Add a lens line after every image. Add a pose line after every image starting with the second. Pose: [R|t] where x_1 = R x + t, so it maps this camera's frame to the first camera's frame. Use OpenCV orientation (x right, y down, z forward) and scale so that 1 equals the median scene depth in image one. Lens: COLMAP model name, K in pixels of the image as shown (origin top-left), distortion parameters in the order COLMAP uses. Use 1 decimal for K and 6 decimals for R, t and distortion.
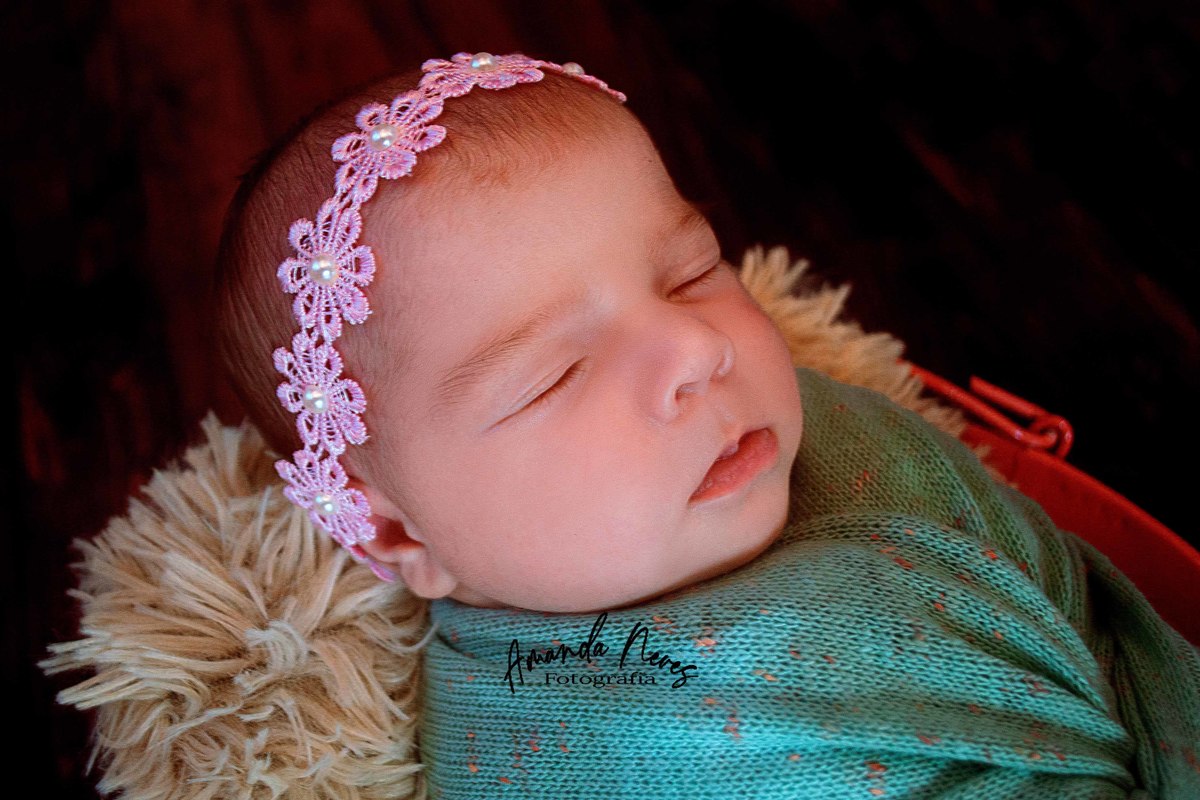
lens RADIAL K [[1211.5, 0, 600.0], [0, 1211.5, 400.0], [0, 0, 1]] dist [-0.086823, -0.005020]
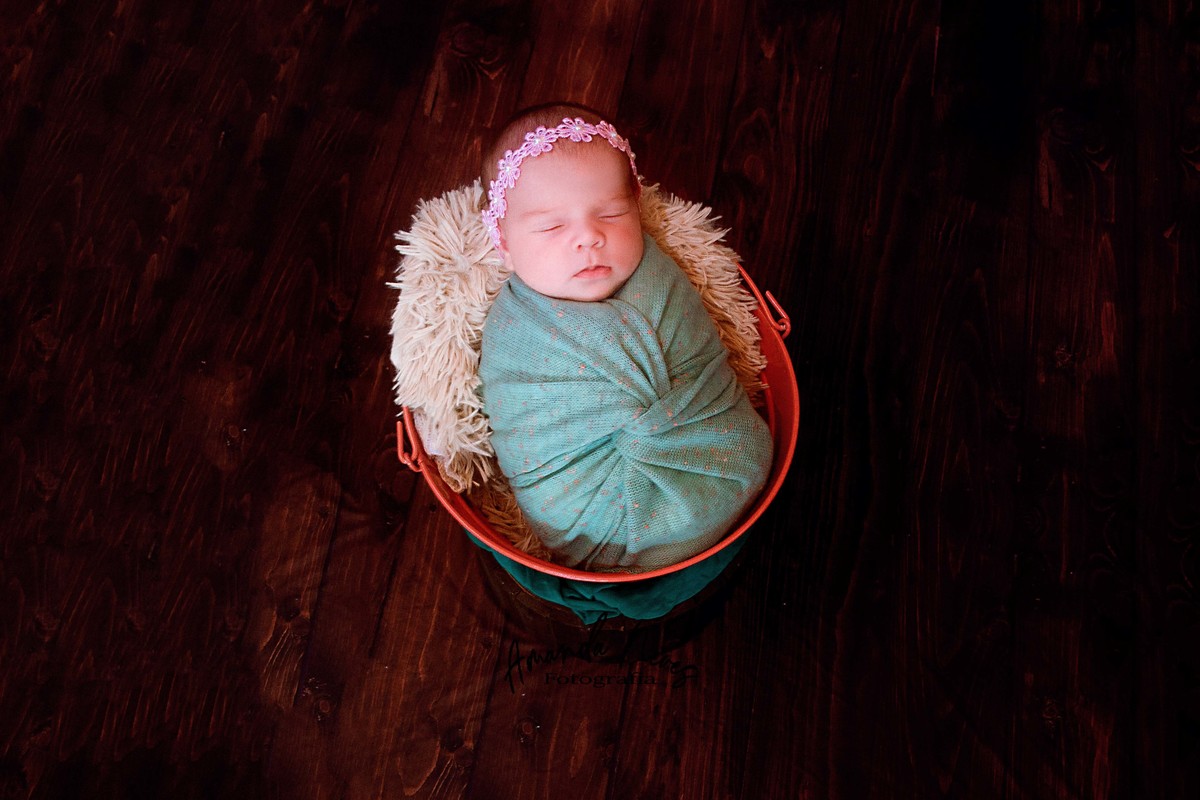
lens RADIAL K [[1211.5, 0, 600.0], [0, 1211.5, 400.0], [0, 0, 1]] dist [-0.086823, -0.005020]
pose [[0.865256, 0.463205, -0.191766, 0.832775], [-0.403752, 0.870596, 0.281152, -0.525337], [0.297182, -0.165843, 0.940308, -1.963637]]
